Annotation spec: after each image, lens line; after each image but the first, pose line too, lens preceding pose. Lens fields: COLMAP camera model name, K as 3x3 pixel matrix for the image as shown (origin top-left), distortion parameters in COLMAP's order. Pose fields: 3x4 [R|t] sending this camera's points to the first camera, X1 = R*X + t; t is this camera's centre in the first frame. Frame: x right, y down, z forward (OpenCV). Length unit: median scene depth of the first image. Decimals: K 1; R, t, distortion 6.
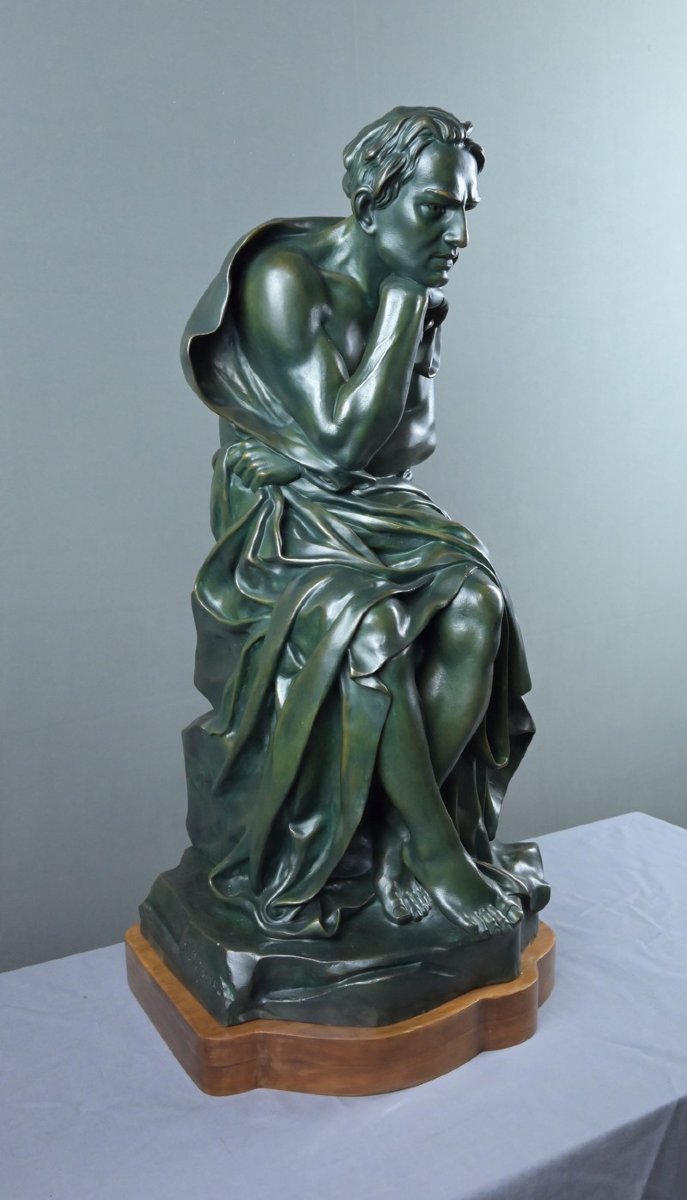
lens RADIAL K [[927.4, 0, 344.7], [0, 927.4, 595.5], [0, 0, 1]] dist [0.003999, -0.003375]
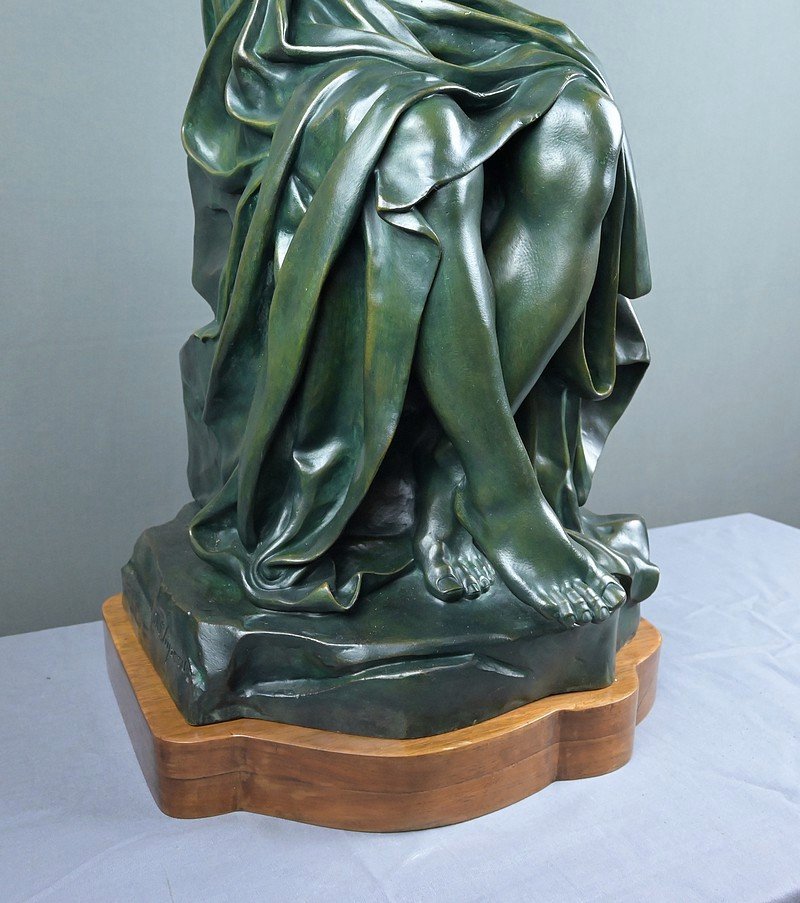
lens RADIAL K [[756.0, 0, 399.5], [0, 756.0, 452.9], [0, 0, 1]] dist [0.004980, -0.001512]
pose [[0.997015, 0.036923, -0.067811, 0.058742], [-0.030830, 0.995573, 0.088795, 0.193816], [0.070789, -0.086439, 0.993739, 0.438510]]
